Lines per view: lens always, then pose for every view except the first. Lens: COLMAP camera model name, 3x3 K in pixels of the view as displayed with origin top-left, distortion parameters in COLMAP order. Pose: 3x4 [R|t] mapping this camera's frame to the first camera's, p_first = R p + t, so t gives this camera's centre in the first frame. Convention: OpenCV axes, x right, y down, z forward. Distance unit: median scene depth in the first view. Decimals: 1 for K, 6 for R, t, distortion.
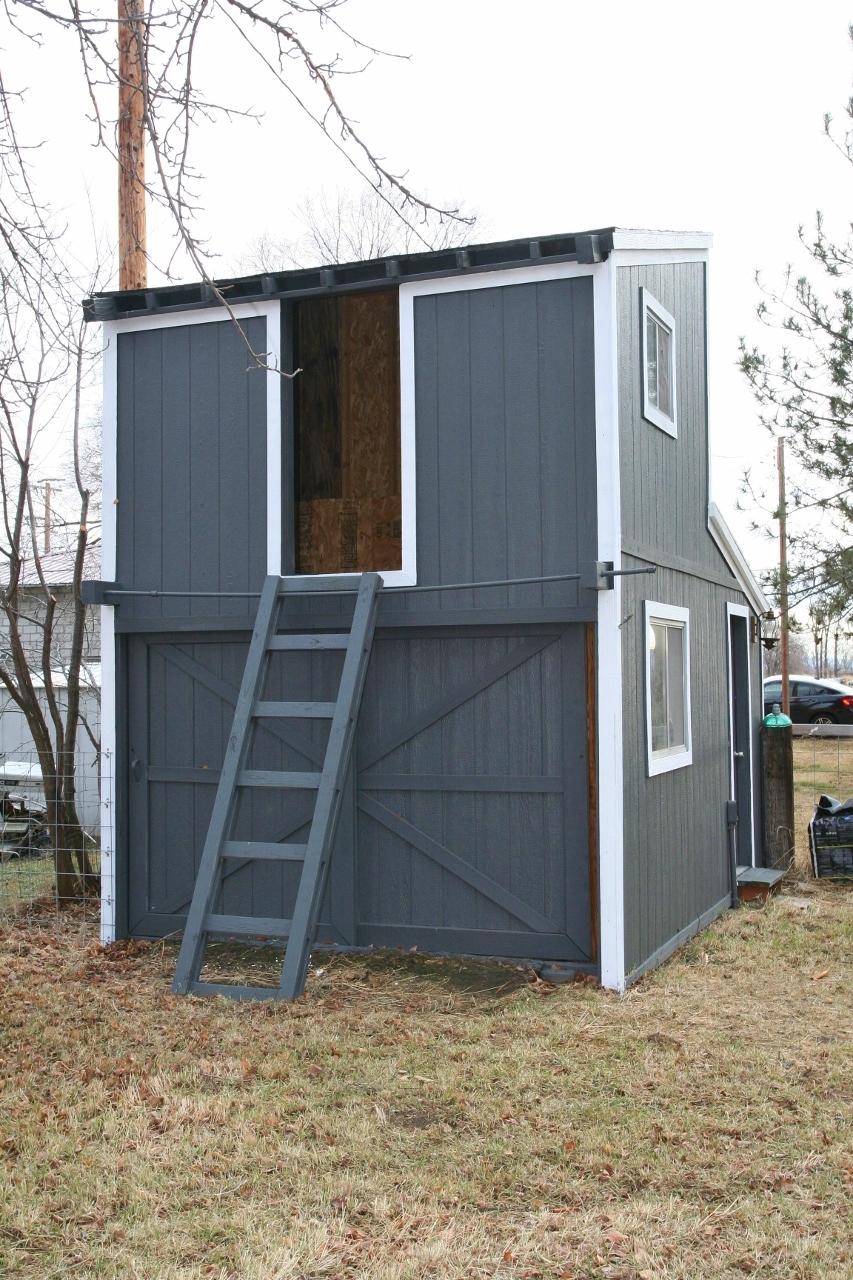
lens RADIAL K [[1485.5, 0, 426.5], [0, 1485.5, 640.0], [0, 0, 1]] dist [-0.007813, -0.003748]
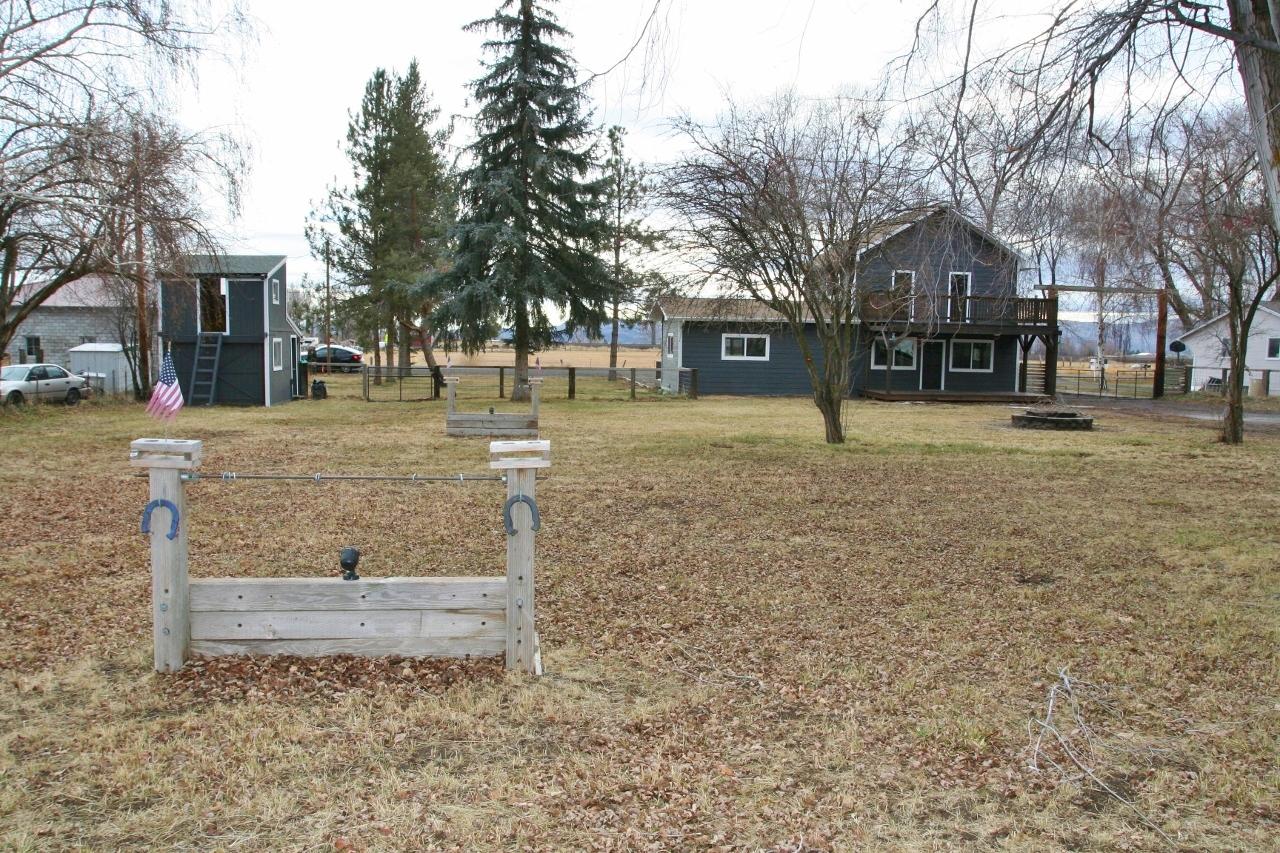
lens RADIAL K [[1020.5, 0, 640.0], [0, 1020.5, 426.5], [0, 0, 1]] dist [-0.082419, 0.045806]
pose [[0.875600, -0.019064, 0.482660, -0.437772], [-0.034475, 0.994206, 0.101812, -0.120665], [-0.481805, -0.105786, 0.869870, -2.718818]]
